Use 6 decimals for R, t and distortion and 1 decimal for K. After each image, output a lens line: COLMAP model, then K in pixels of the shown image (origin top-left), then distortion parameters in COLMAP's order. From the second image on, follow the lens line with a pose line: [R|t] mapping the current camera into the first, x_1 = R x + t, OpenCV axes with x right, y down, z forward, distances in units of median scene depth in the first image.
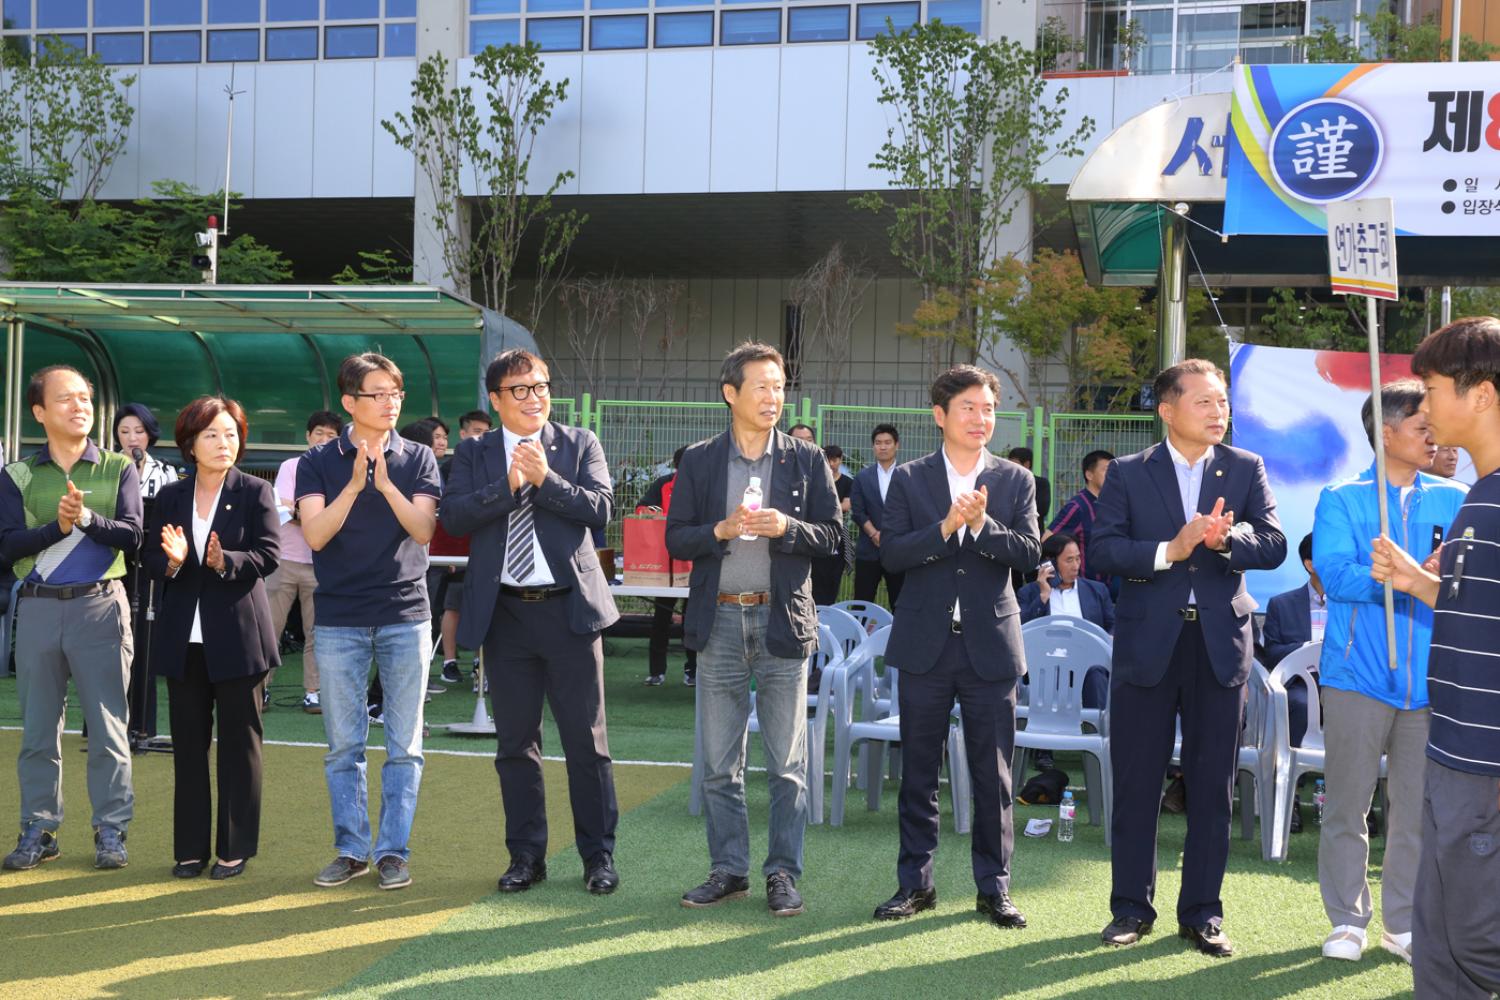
lens RADIAL K [[1906.6, 0, 734.4], [0, 1906.6, 485.5], [0, 0, 1]] dist [0.095958, 0.000000]
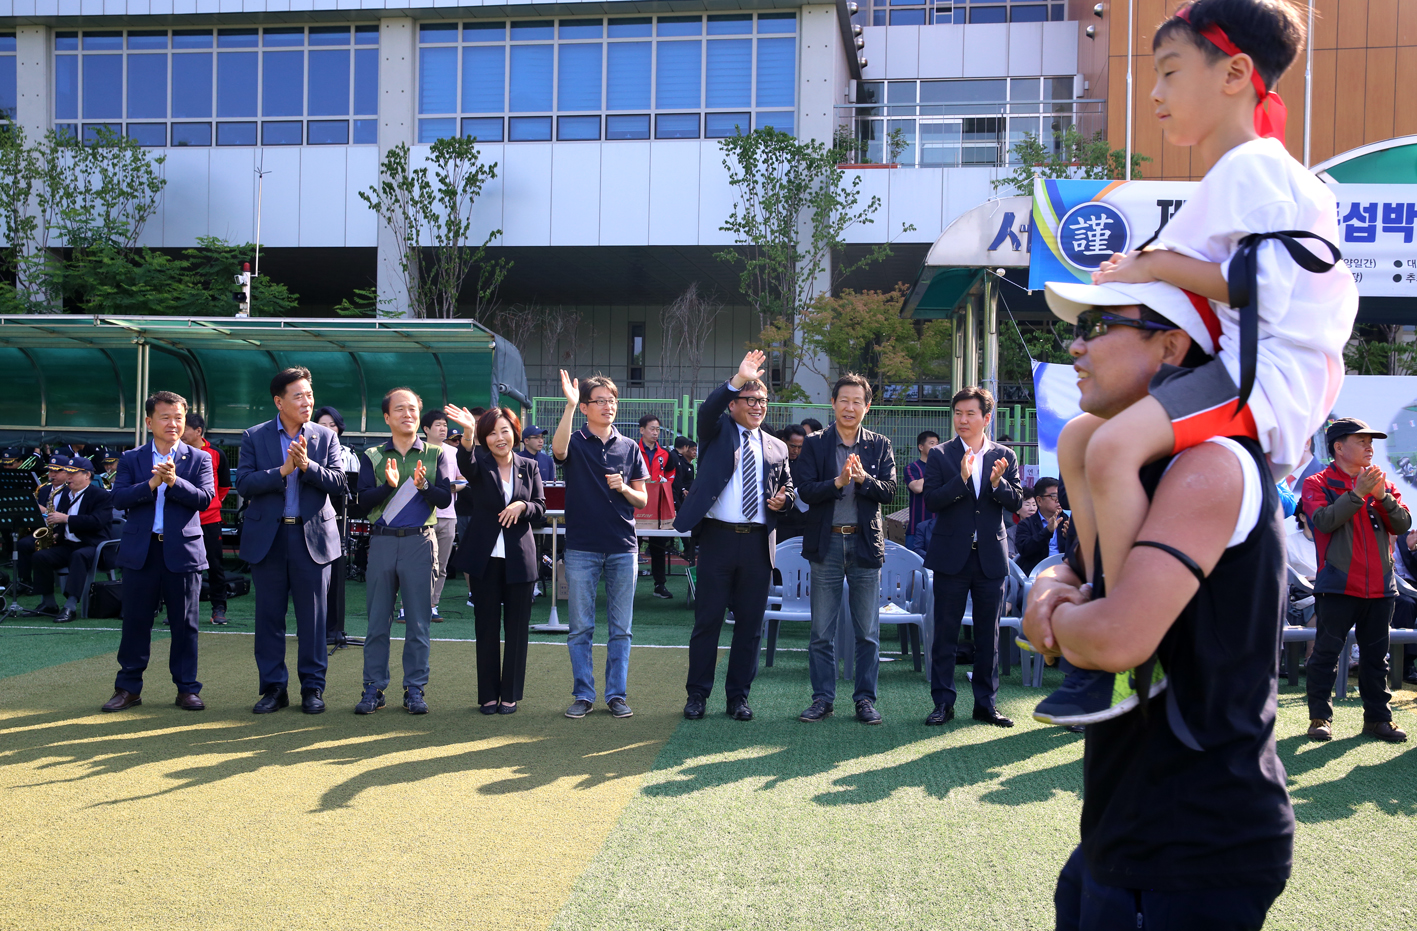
lens RADIAL K [[1445.4, 0, 708.1], [0, 1445.4, 449.8], [0, 0, 1]] dist [0.025497, 0.000000]
pose [[0.992701, -0.008059, 0.120328, -0.097837], [0.008575, 0.999956, -0.003770, -0.002008], [-0.120293, 0.004775, 0.992727, -0.072378]]
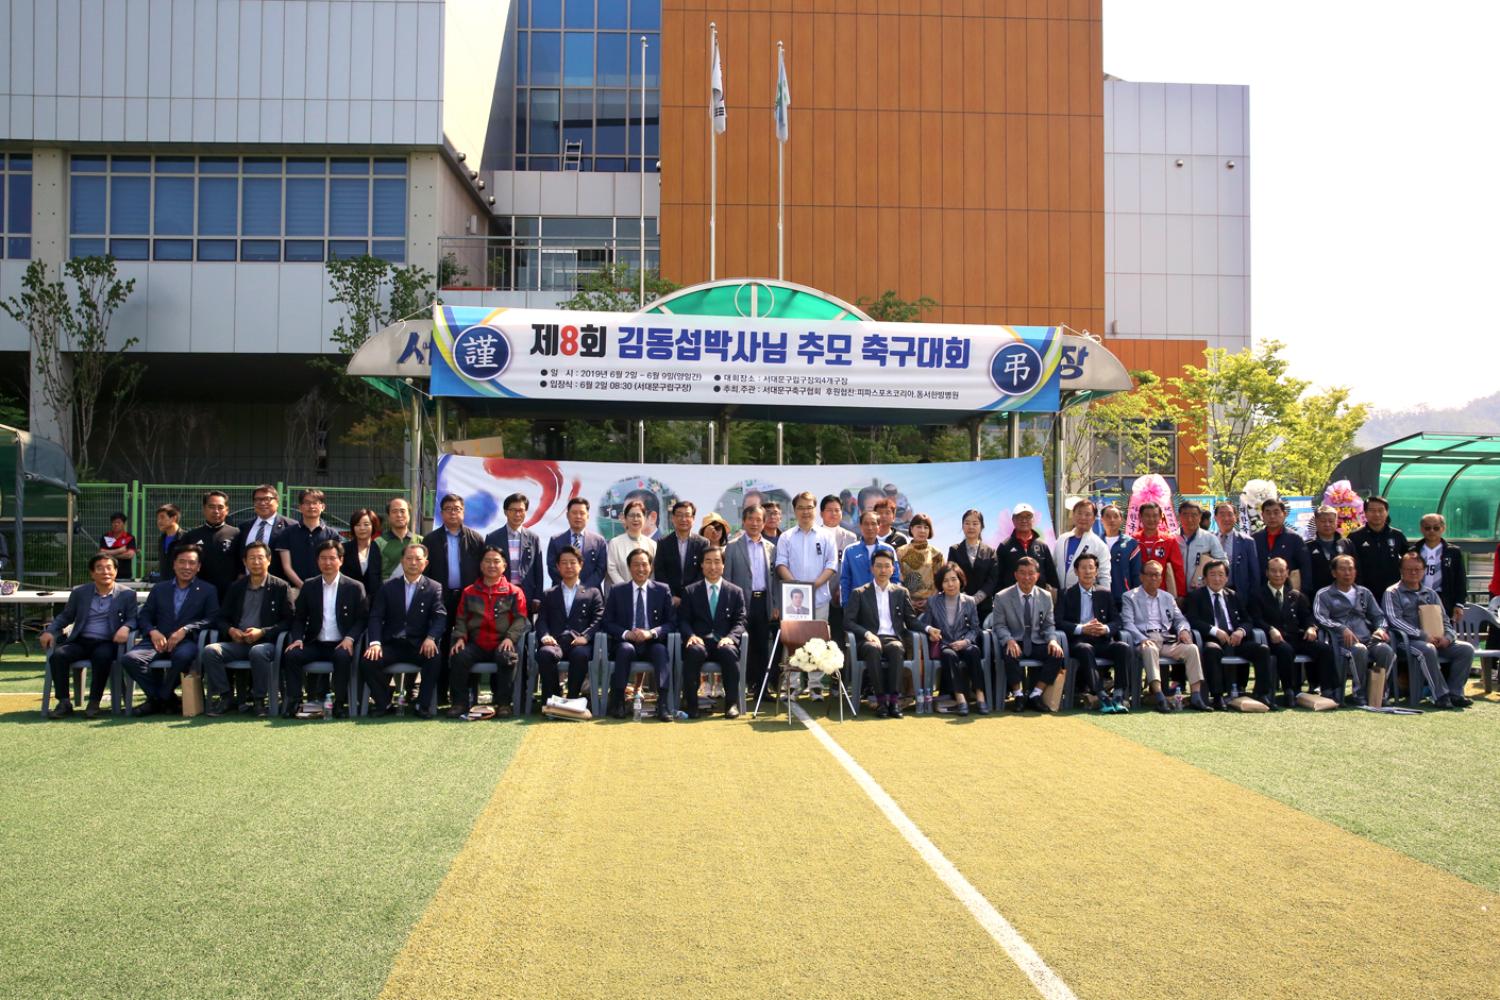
lens RADIAL K [[1249.3, 0, 792.3], [0, 1249.3, 516.1], [0, 0, 1]] dist [-0.102944, 0.102362]
pose [[0.944591, -0.018133, 0.327749, 0.139547], [0.022313, 0.999711, -0.008999, 0.002913], [-0.327491, 0.015814, 0.944722, -0.174059]]
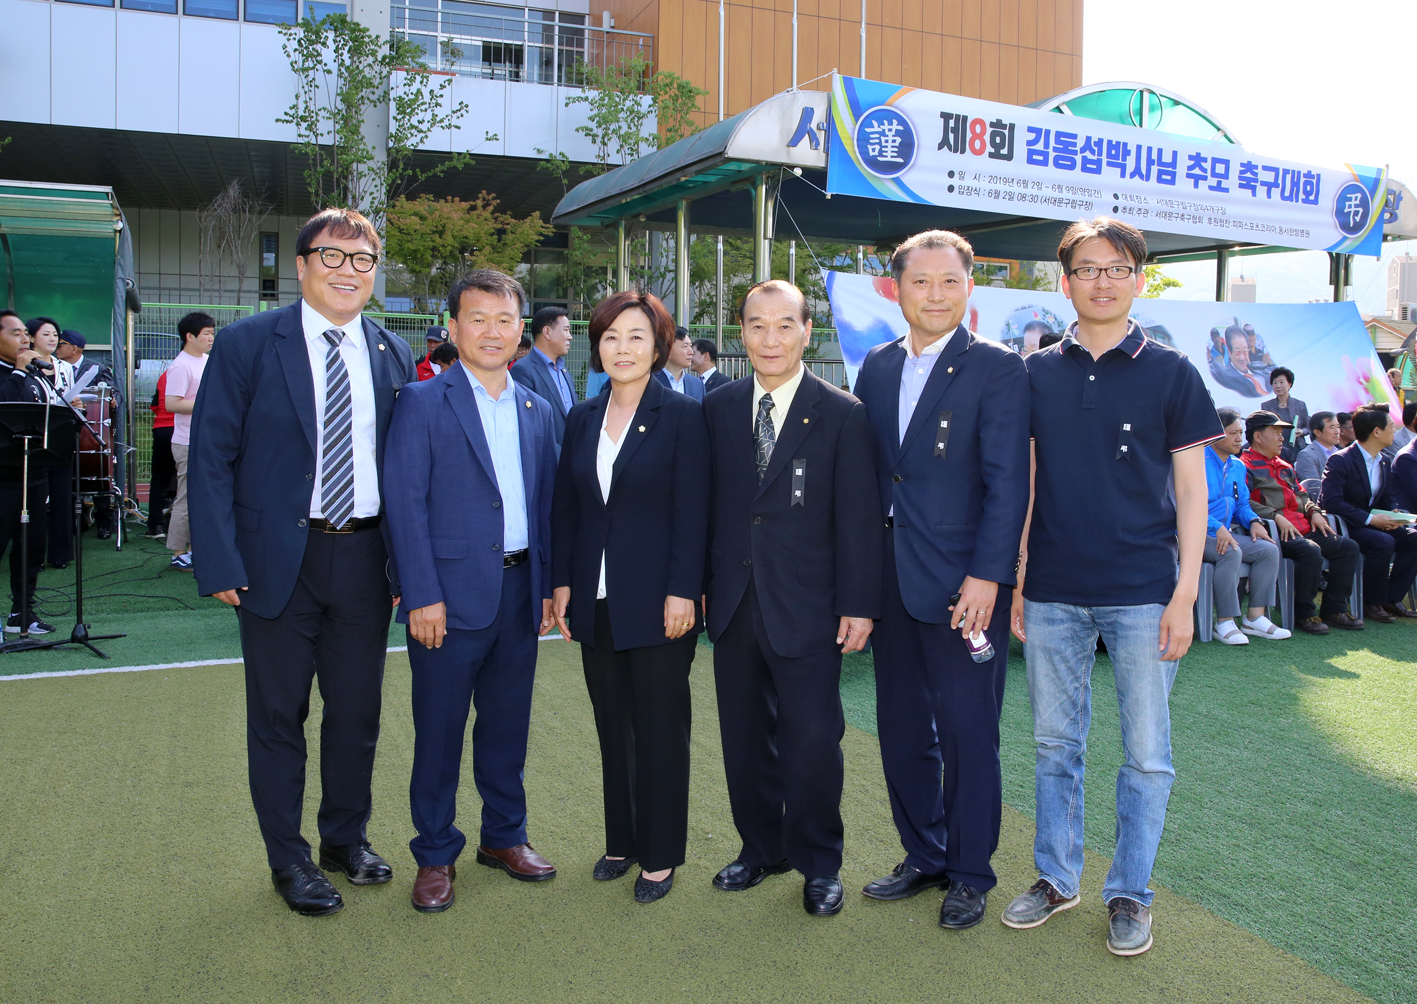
lens RADIAL K [[1183.5, 0, 823.8], [0, 1183.5, 450.1], [0, 0, 1]] dist [-0.105171, 0.058620]
pose [[0.765037, -0.058064, 0.641363, -0.228130], [0.009085, 0.996801, 0.079405, -0.008285], [-0.643922, -0.054920, 0.763117, 0.243179]]
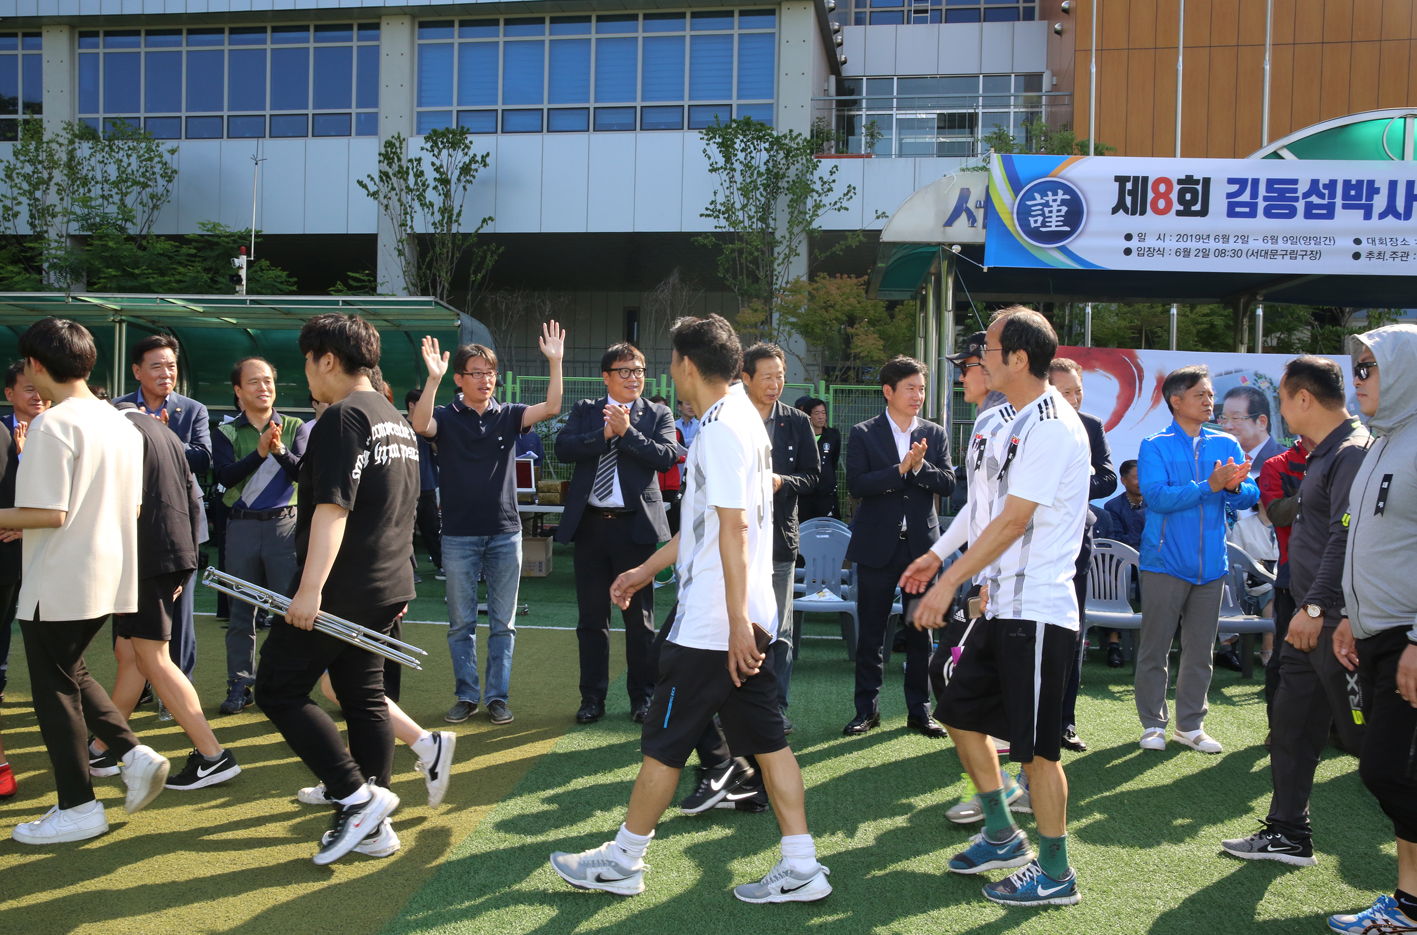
lens RADIAL K [[1308.8, 0, 700.9], [0, 1308.8, 445.7], [0, 0, 1]] dist [-0.002472, 0.000000]
pose [[0.994256, -0.005828, 0.106869, -0.054130], [0.004817, 0.999941, 0.009723, -0.001809], [-0.106919, -0.009153, 0.994226, 0.008059]]
